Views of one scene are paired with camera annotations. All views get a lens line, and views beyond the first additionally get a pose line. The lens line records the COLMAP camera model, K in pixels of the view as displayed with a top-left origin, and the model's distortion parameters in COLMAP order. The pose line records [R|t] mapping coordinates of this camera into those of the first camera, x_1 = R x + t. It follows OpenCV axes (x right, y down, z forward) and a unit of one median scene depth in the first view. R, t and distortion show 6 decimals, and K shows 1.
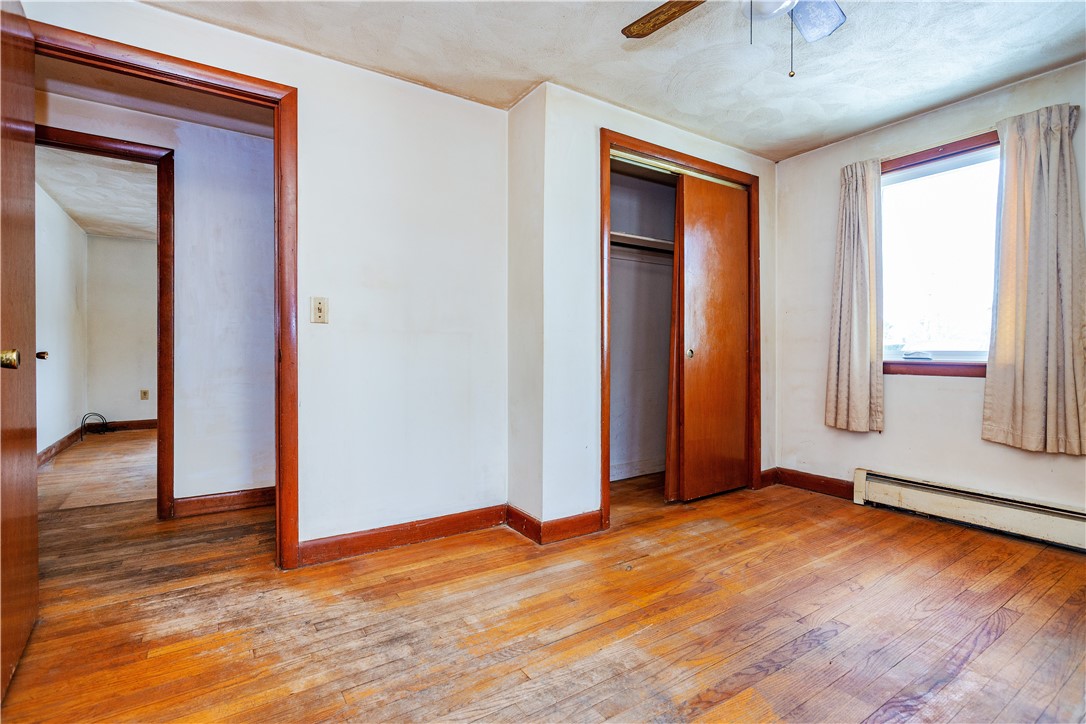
lens RADIAL K [[503.0, 0, 543.0], [0, 503.0, 362.0], [0, 0, 1]] dist [-0.007924, -0.000309]
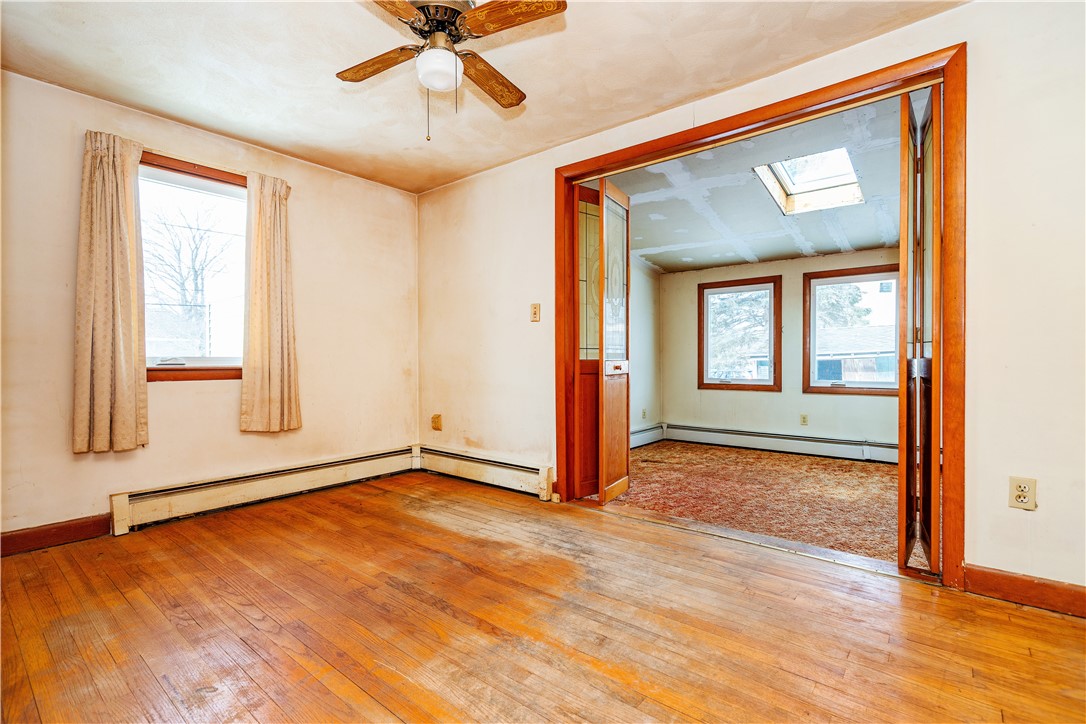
lens RADIAL K [[573.6, 0, 513.0], [0, 573.6, 366.4], [0, 0, 1]] dist [-0.000673, -0.000144]
pose [[-0.312815, -0.014499, 0.949703, -0.562888], [0.019838, 0.999566, 0.021794, -0.014477], [-0.949607, 0.025658, -0.312392, 0.728613]]
